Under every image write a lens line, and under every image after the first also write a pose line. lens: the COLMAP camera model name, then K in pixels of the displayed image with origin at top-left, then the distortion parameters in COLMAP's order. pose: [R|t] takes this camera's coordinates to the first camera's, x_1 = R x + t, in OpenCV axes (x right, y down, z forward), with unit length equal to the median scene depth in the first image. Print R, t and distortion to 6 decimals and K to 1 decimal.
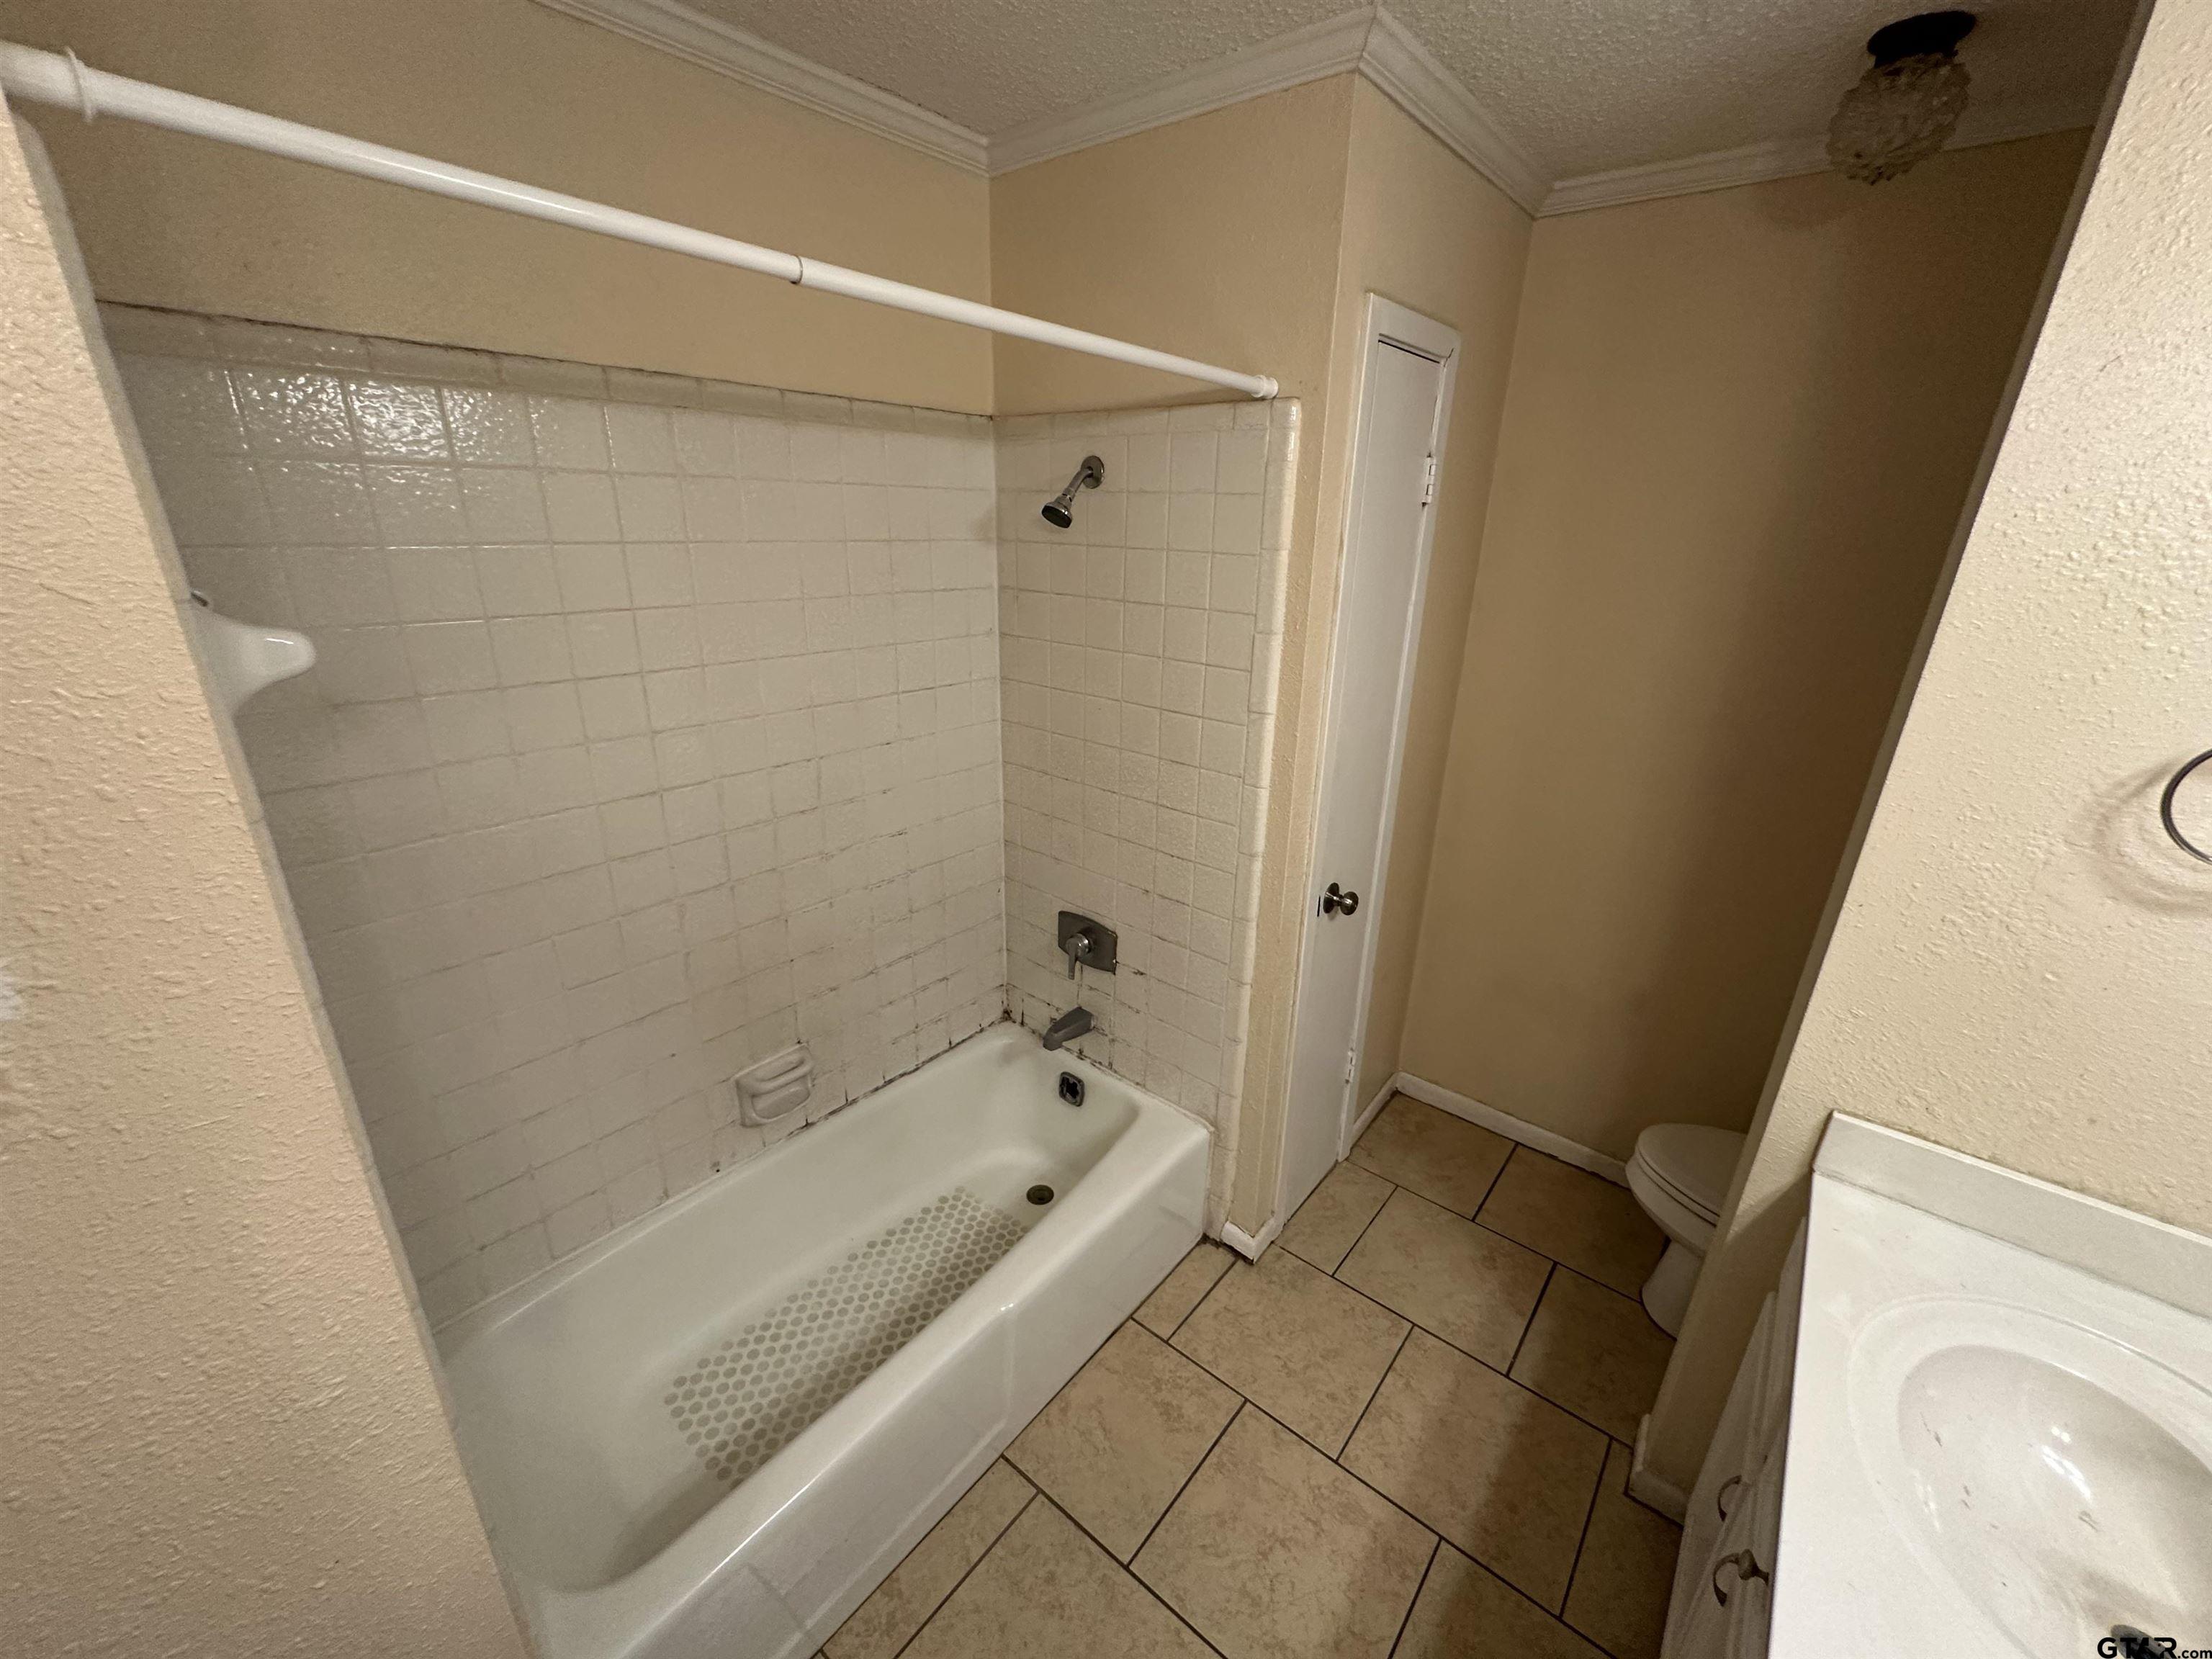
lens RADIAL K [[883.9, 0, 1108.1], [0, 883.9, 828.4], [0, 0, 1]] dist [-0.000380, -0.000476]
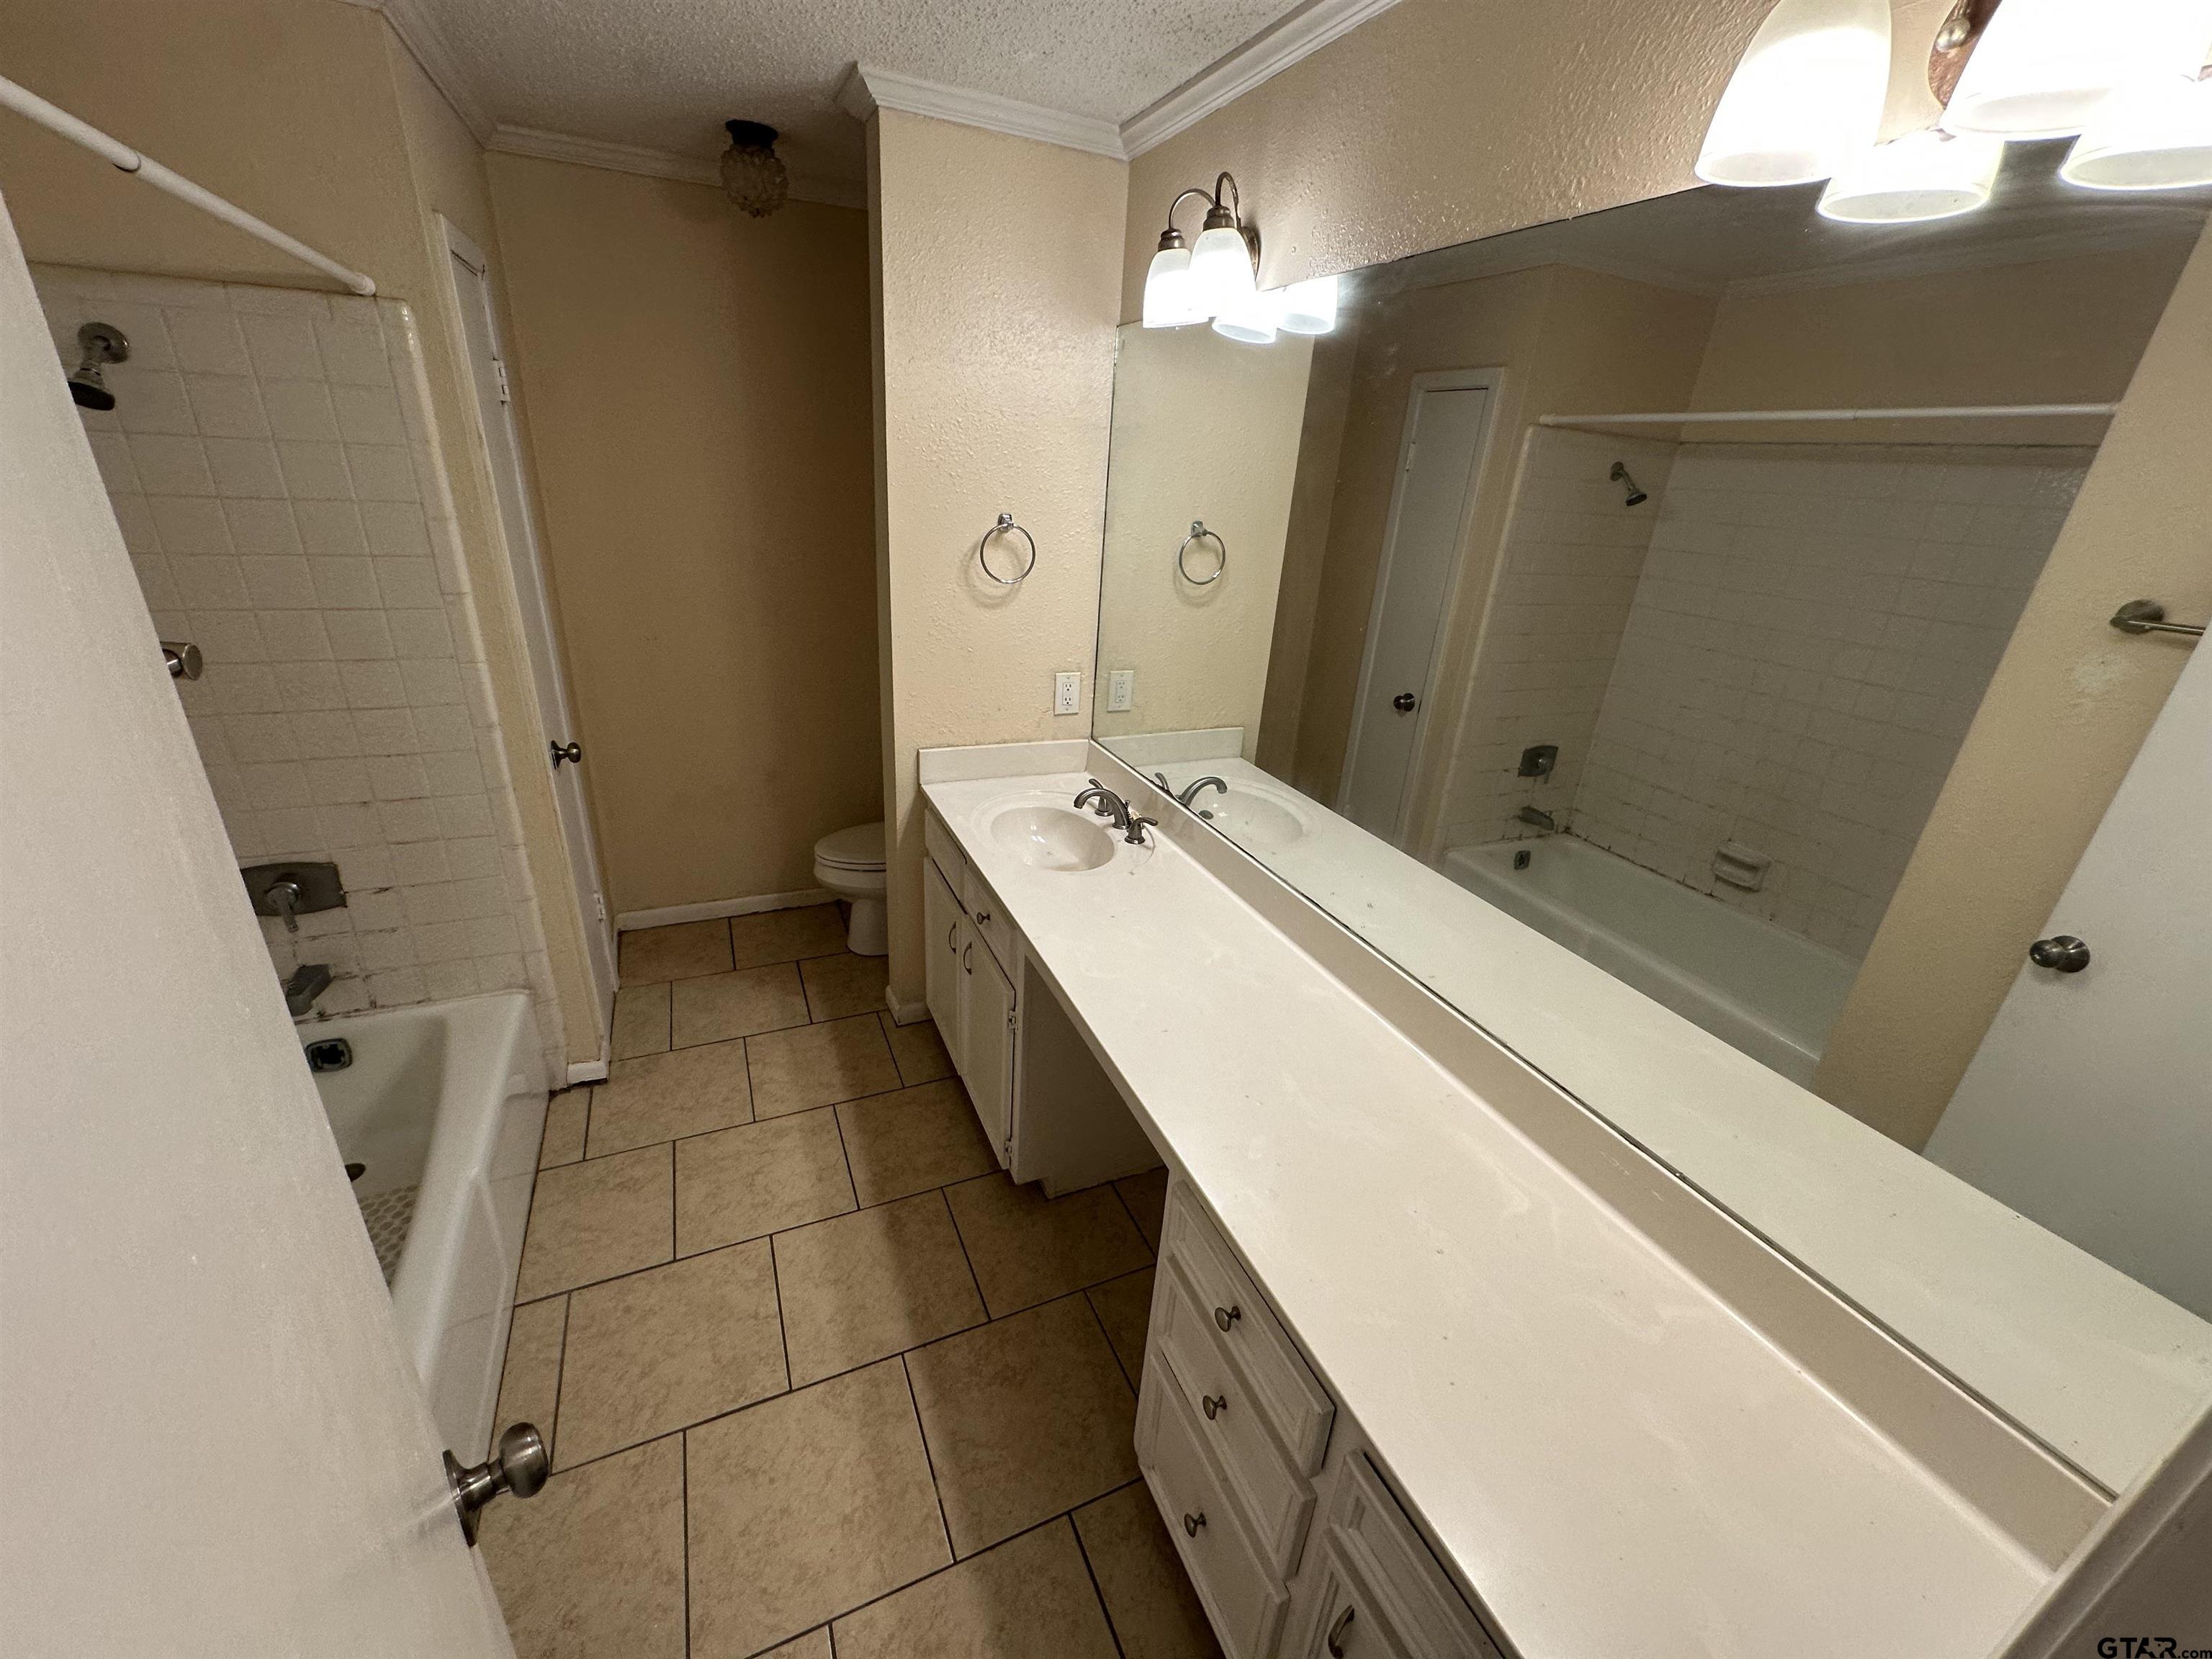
lens RADIAL K [[883.9, 0, 1108.1], [0, 883.9, 828.4], [0, 0, 1]] dist [-0.000380, -0.000476]
pose [[0.445257, -0.345708, 0.825974, -0.441208], [0.259998, 0.932633, 0.250193, 0.072363], [-0.856824, 0.103351, 0.505145, -0.210520]]
